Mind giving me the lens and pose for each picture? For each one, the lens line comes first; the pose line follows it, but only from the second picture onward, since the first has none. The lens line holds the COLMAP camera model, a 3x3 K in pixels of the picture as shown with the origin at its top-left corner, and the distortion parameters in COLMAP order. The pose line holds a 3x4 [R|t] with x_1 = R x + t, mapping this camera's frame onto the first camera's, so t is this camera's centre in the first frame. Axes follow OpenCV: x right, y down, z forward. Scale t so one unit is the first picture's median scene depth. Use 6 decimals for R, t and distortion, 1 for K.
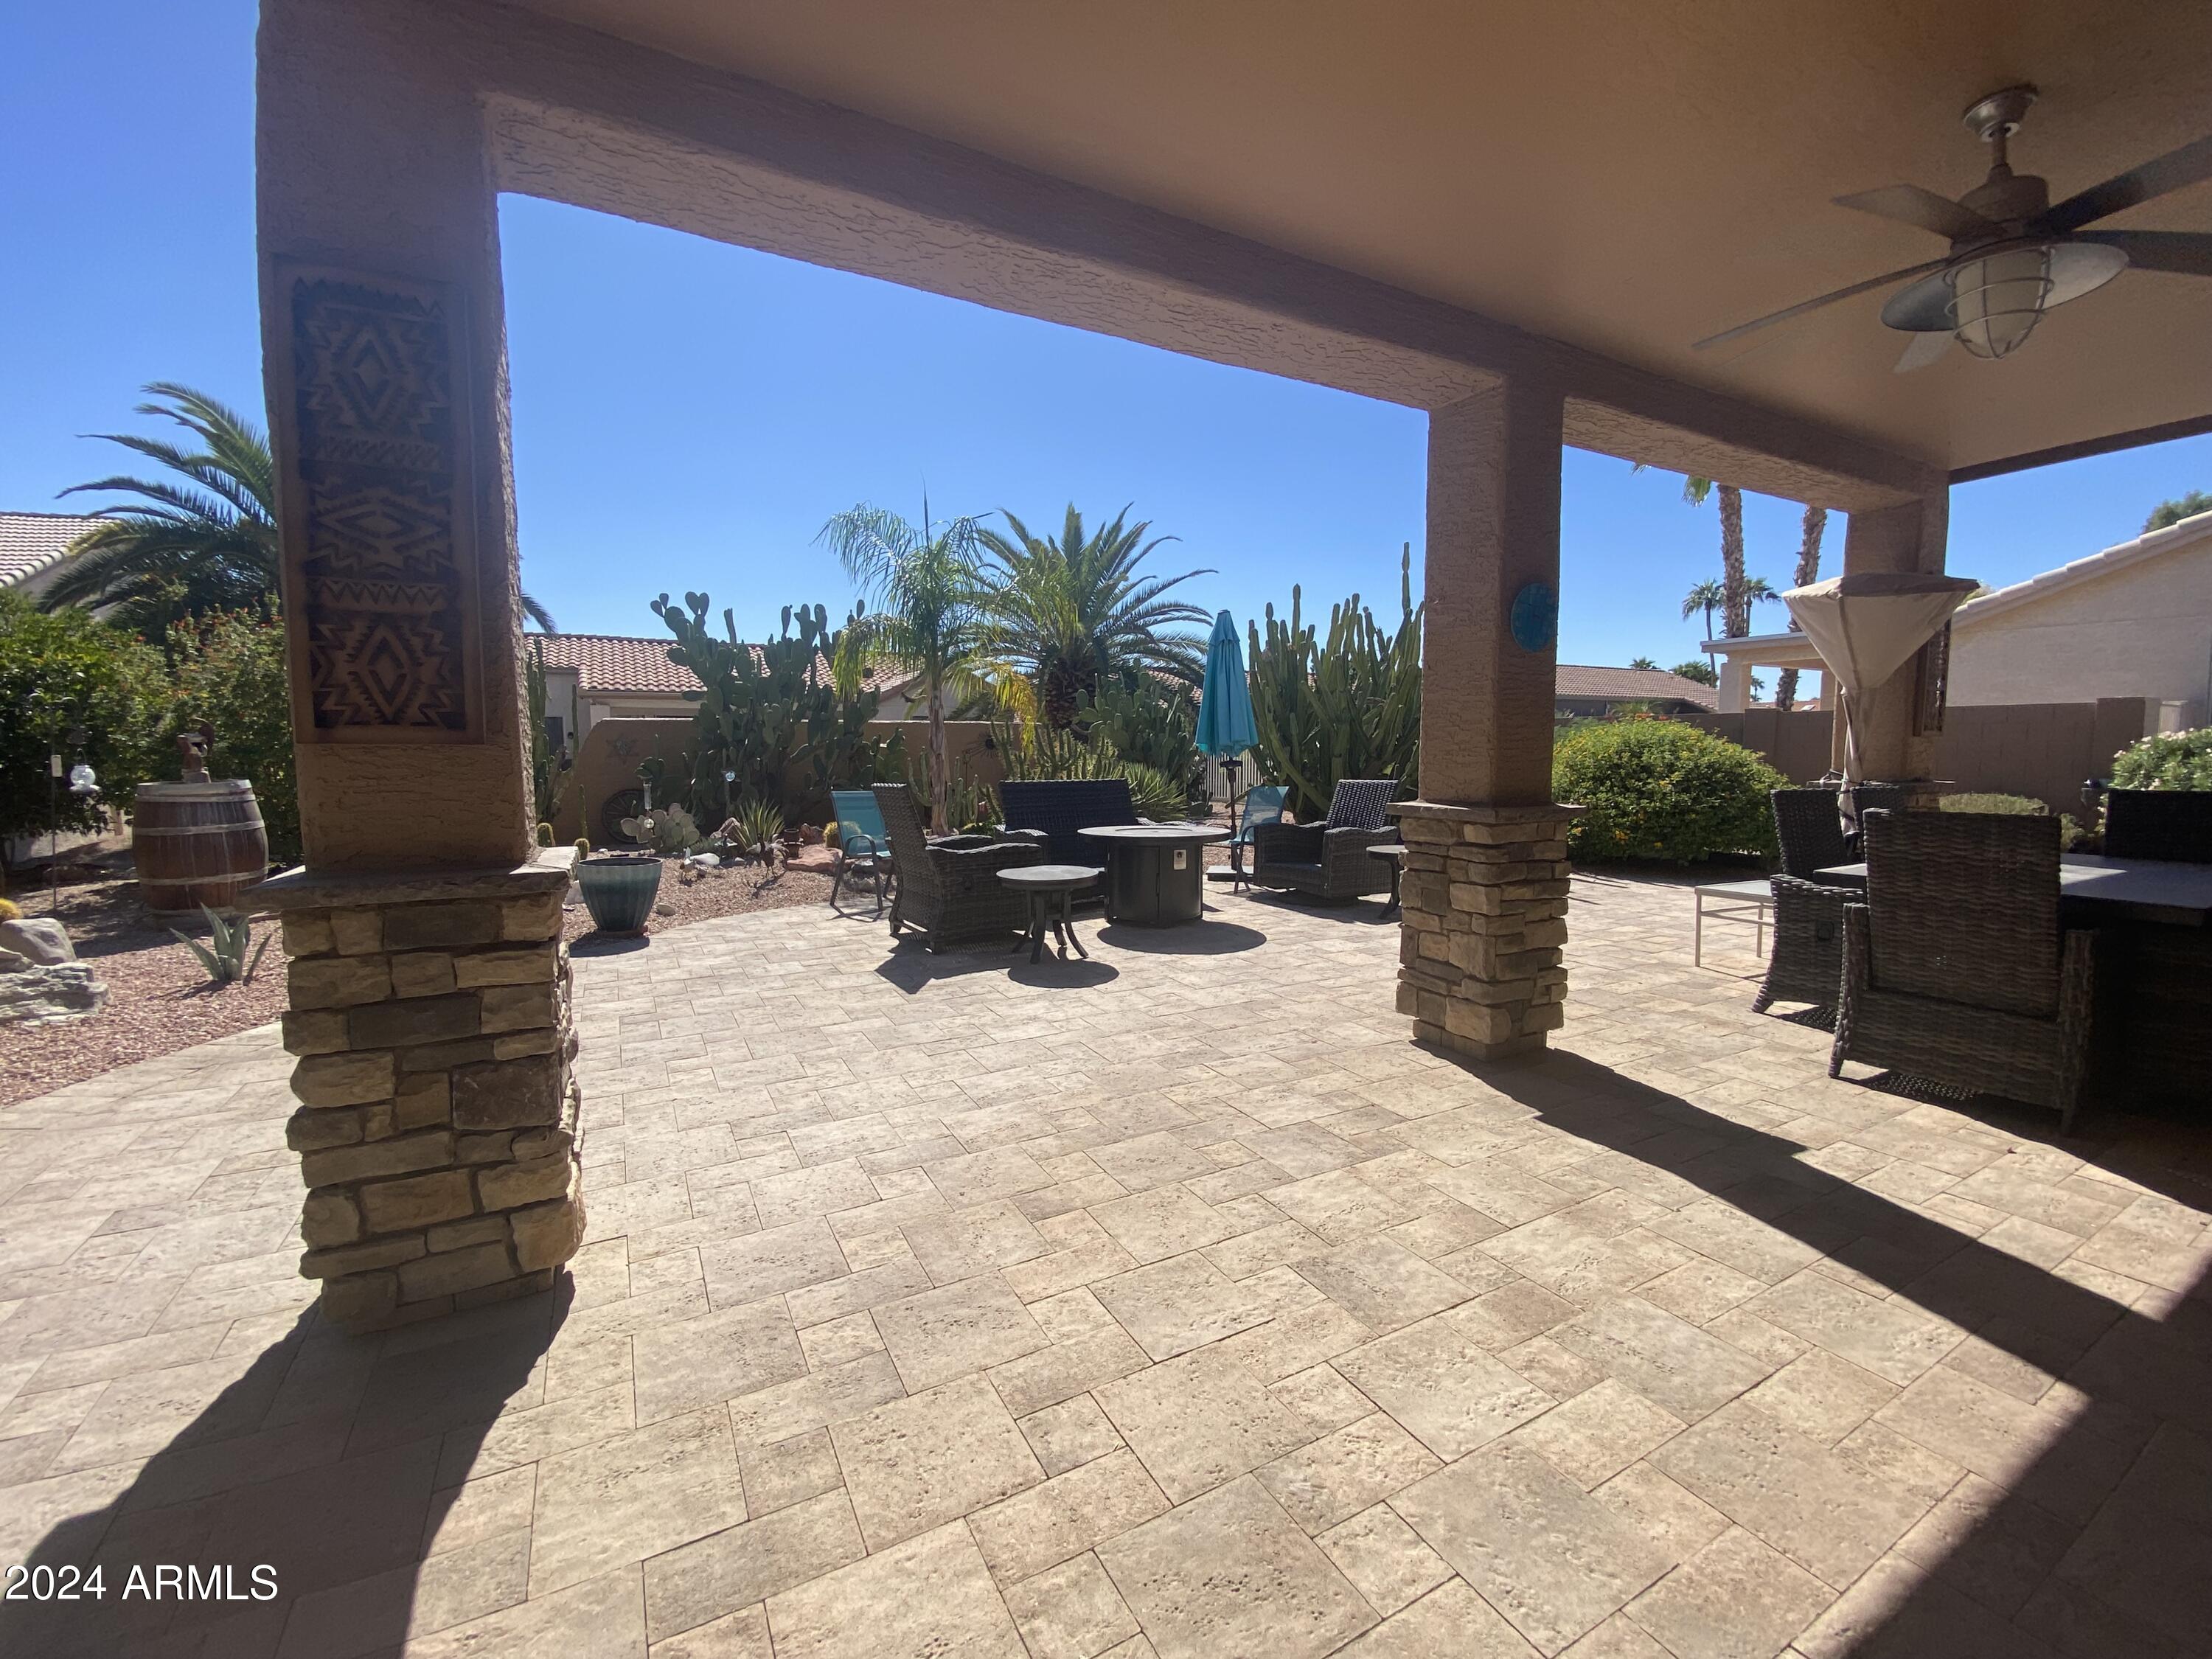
lens RADIAL K [[910.0, 0, 1115.4], [0, 910.0, 821.9], [0, 0, 1]] dist [0.015914, -0.015835]
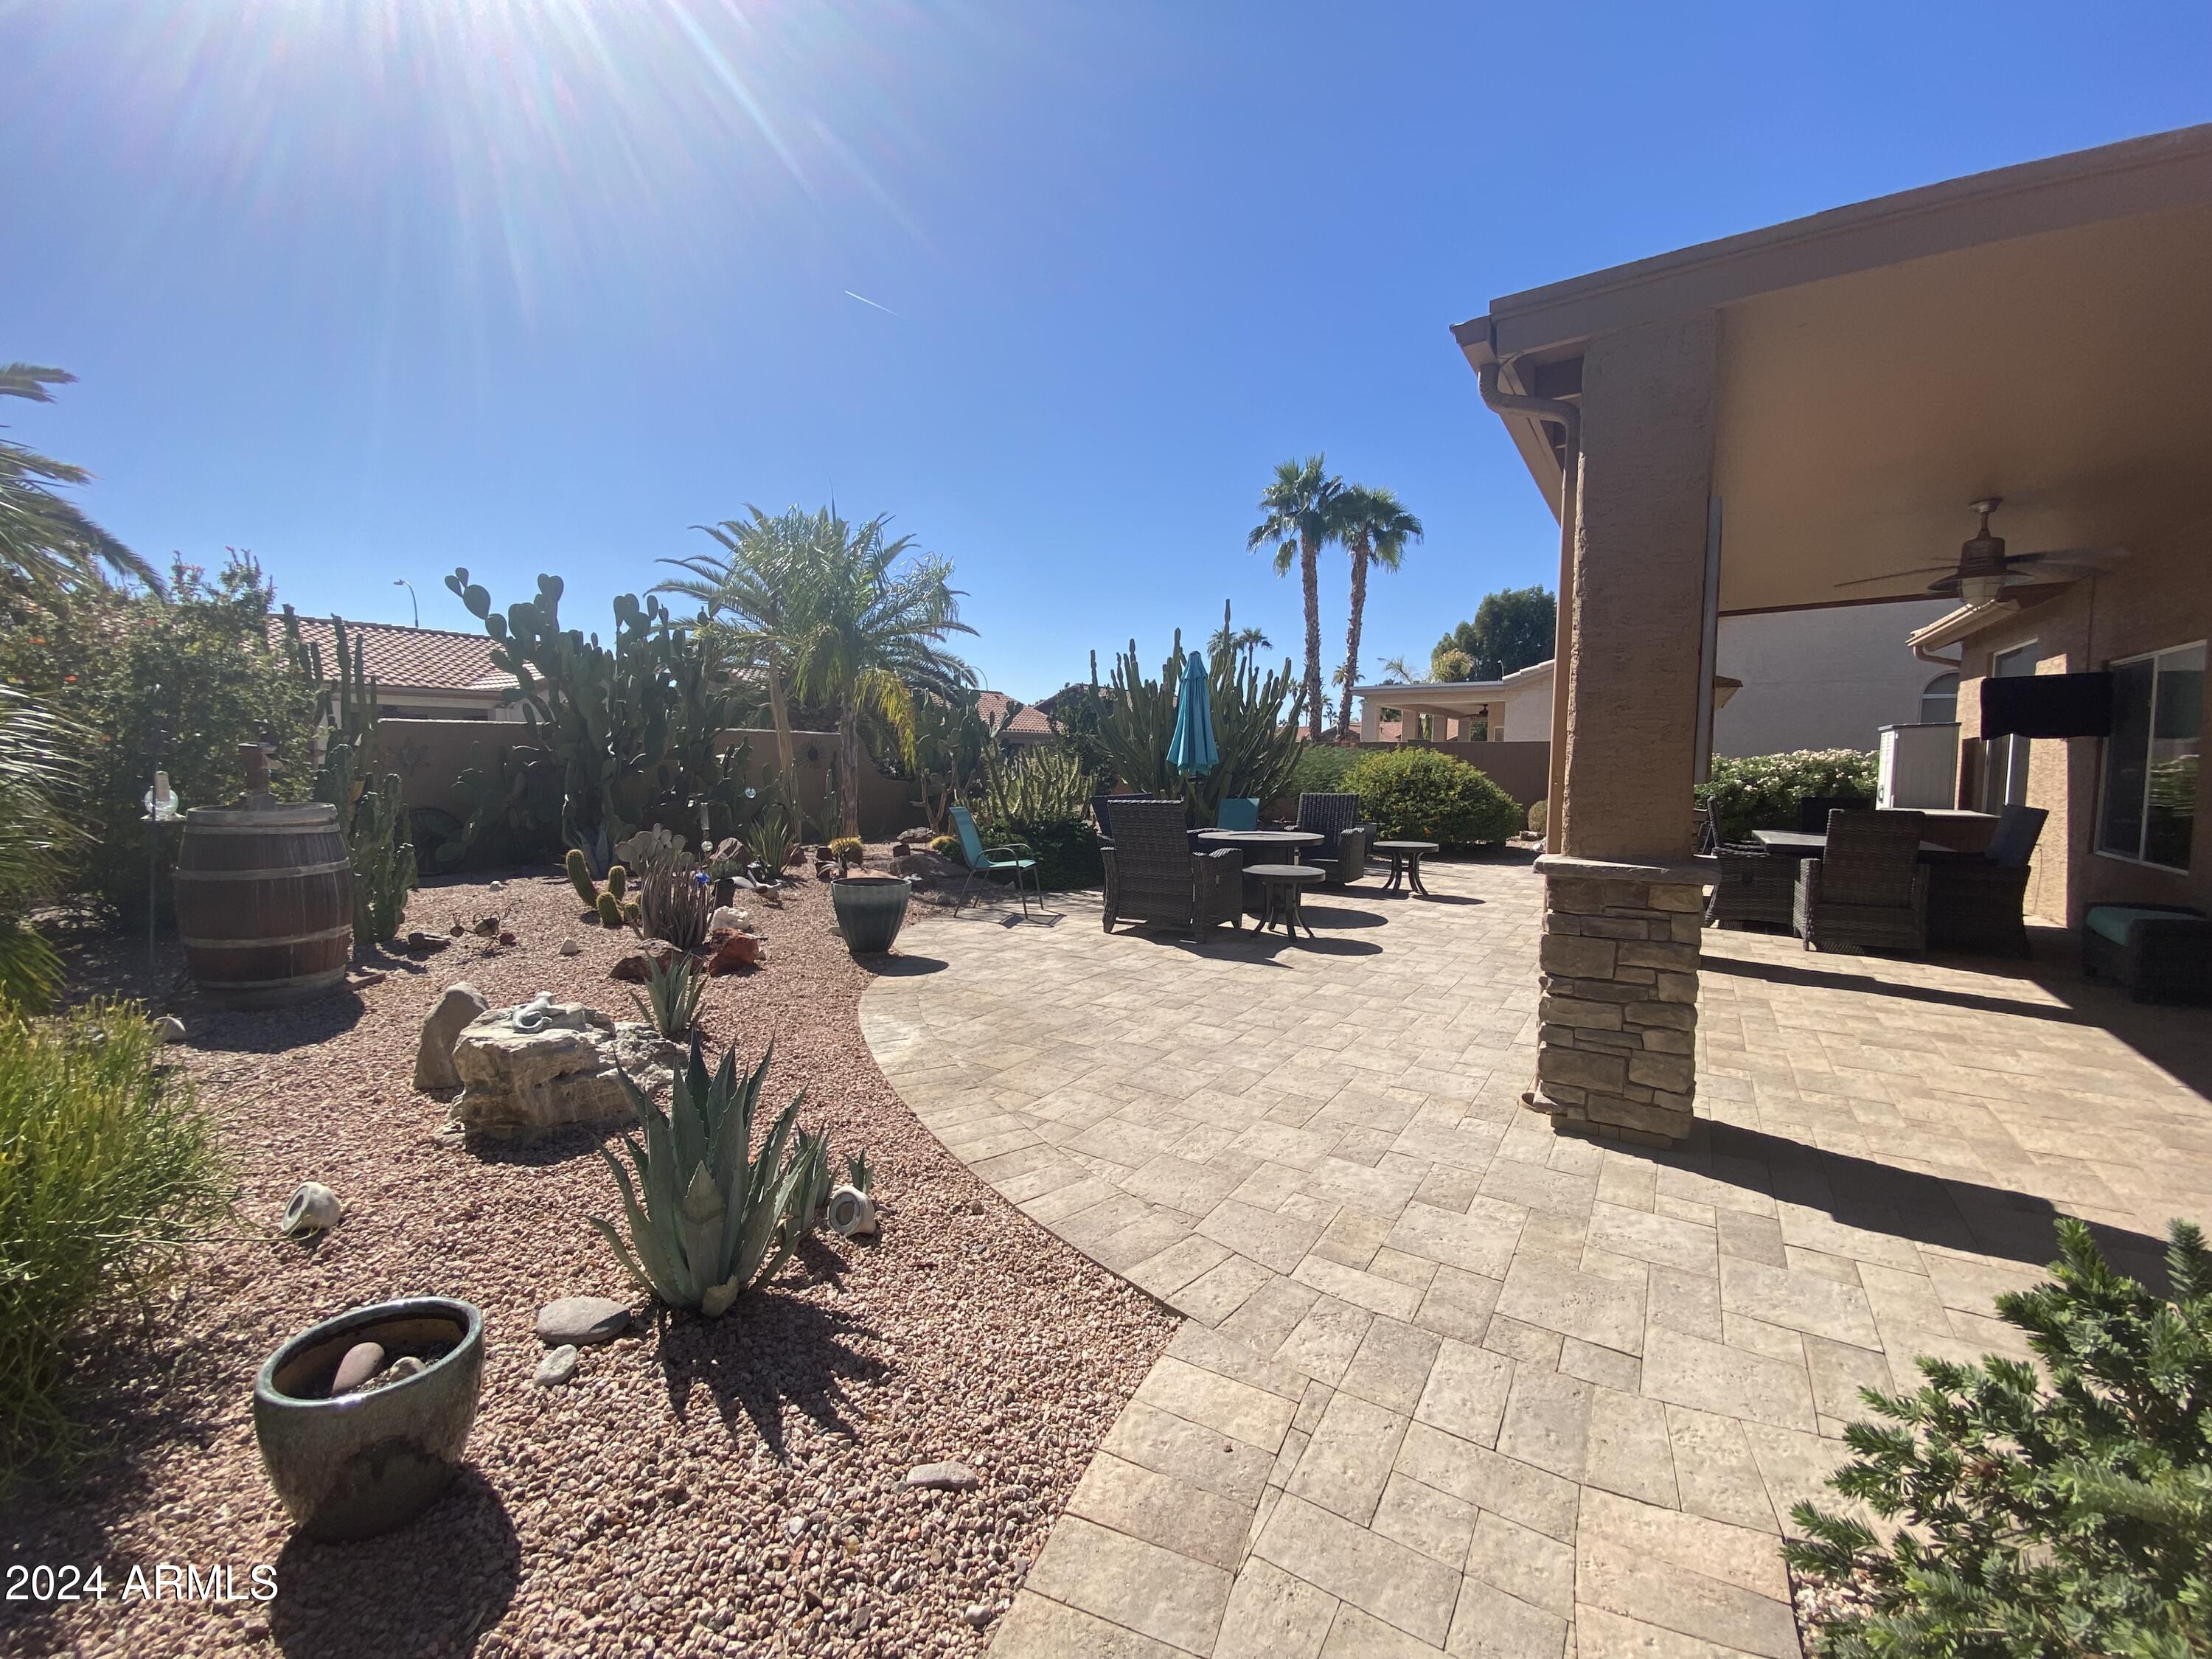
lens RADIAL K [[910.0, 0, 1115.4], [0, 910.0, 821.9], [0, 0, 1]] dist [0.015914, -0.015835]
pose [[0.875622, -0.021920, 0.482499, -1.003434], [0.026678, 0.999640, -0.003000, -0.014378], [-0.482260, 0.015499, 0.875891, 0.018356]]
